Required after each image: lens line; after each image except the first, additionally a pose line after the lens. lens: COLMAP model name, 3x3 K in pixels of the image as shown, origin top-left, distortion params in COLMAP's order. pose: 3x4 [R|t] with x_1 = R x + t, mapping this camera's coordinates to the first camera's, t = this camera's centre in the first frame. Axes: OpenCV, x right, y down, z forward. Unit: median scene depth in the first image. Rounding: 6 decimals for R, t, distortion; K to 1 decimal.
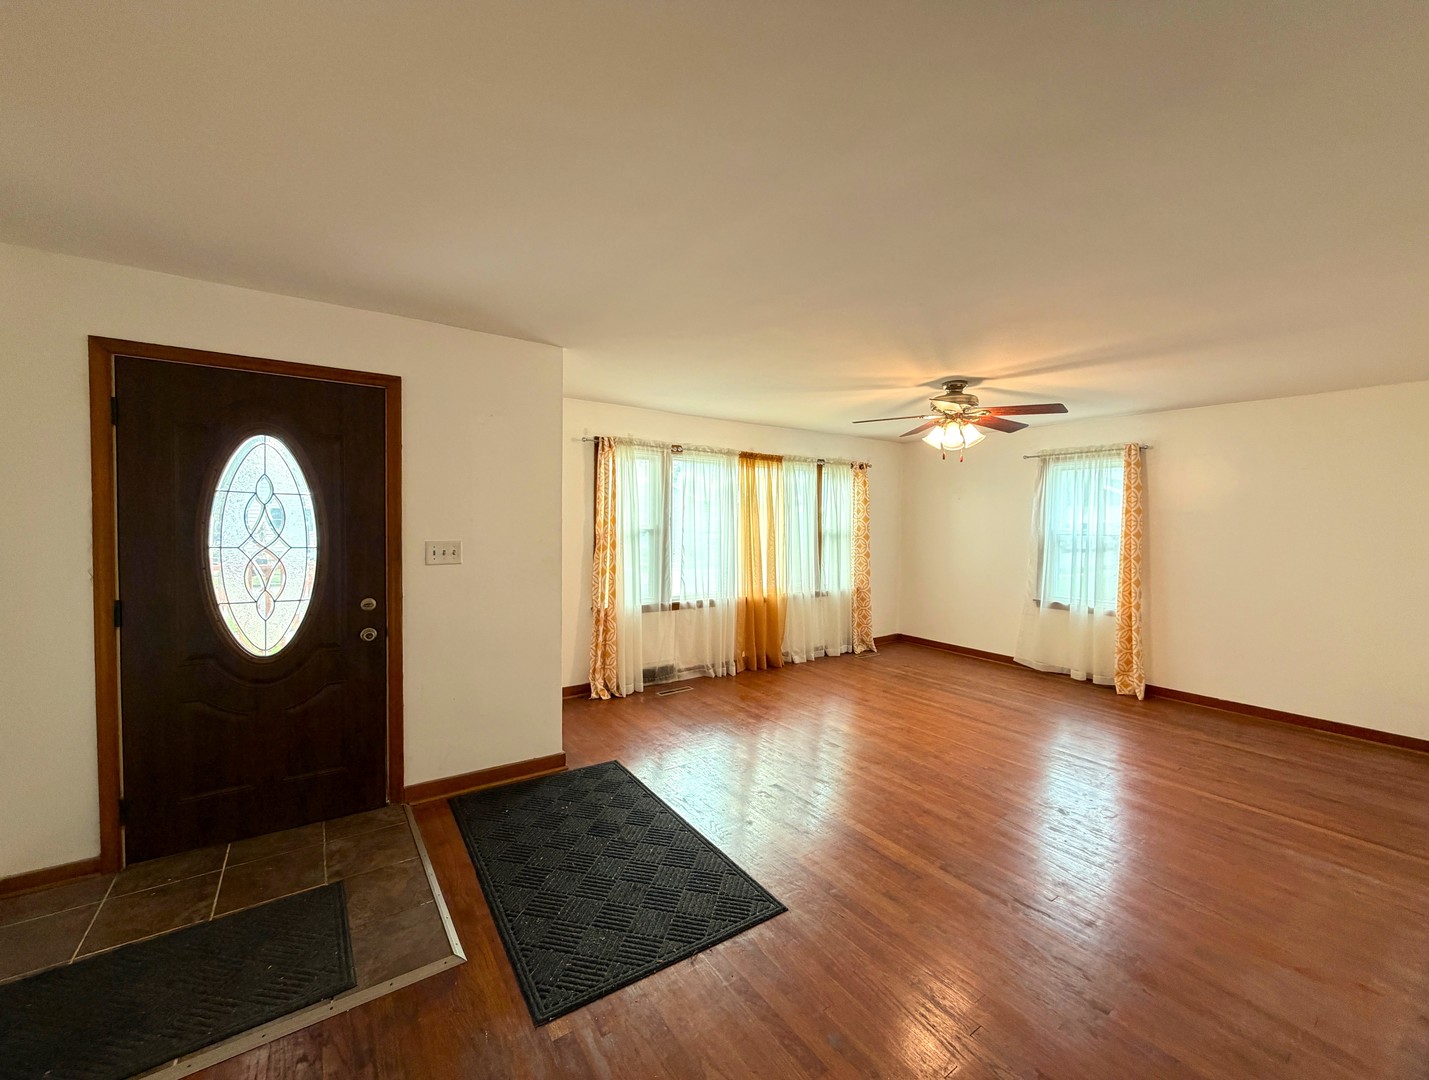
lens RADIAL K [[574.2, 0, 689.6], [0, 574.2, 543.1], [0, 0, 1]] dist [-0.001149, -0.000121]
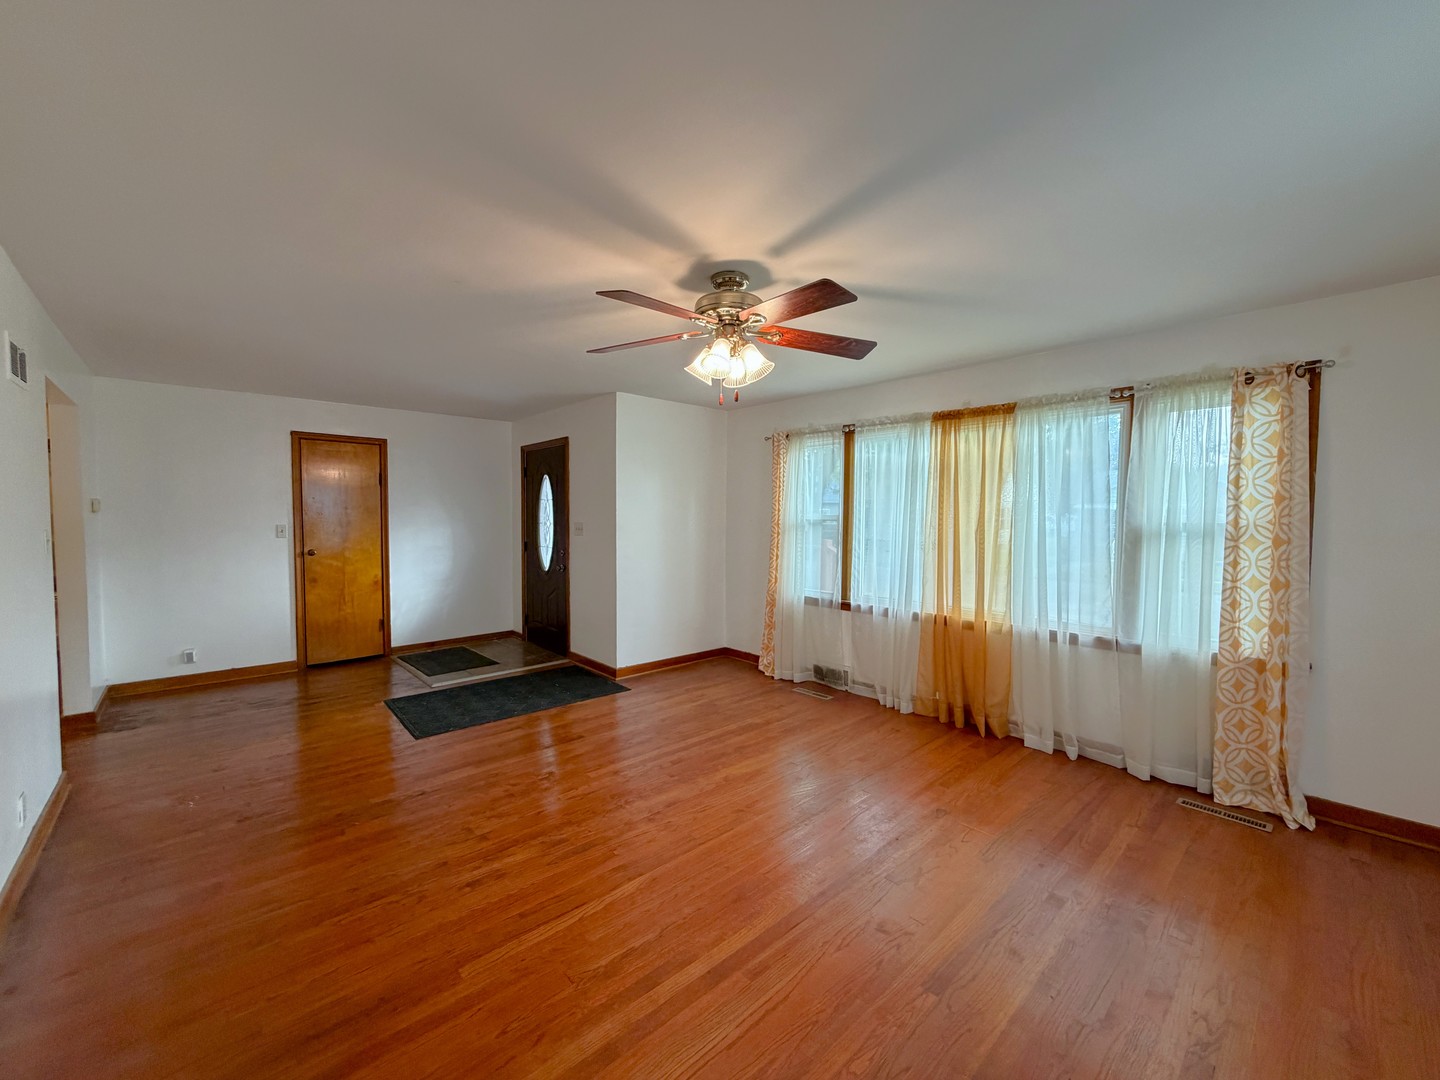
lens RADIAL K [[572.8, 0, 714.8], [0, 572.8, 541.0], [0, 0, 1]] dist [-0.000334, 0.000223]
pose [[0.155371, 0.028753, -0.987438, 0.788872], [-0.042763, 0.998835, 0.022356, -0.001943], [0.986930, 0.038753, 0.156419, 0.637028]]
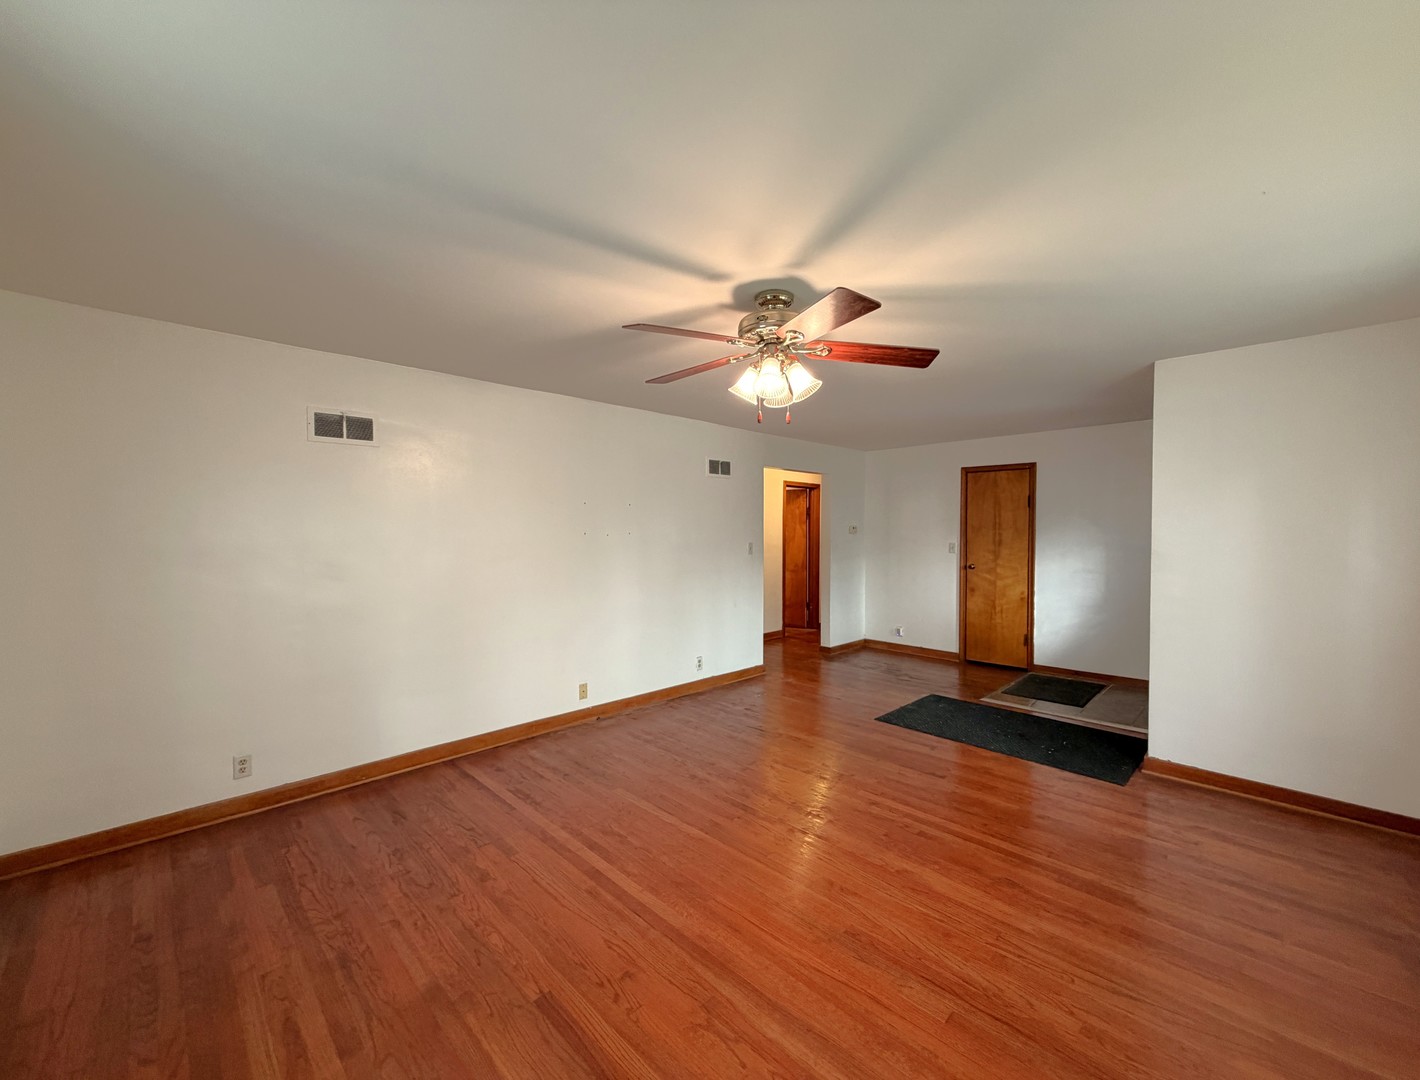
lens RADIAL K [[570.0, 0, 710.0], [0, 570.0, 540.0], [0, 0, 1]] dist [-0.001878, -0.000046]
pose [[-0.979814, -0.015302, -0.199324, 0.469100], [-0.026129, 0.998316, 0.051800, -0.031342], [0.198196, 0.055962, -0.978564, 1.146822]]
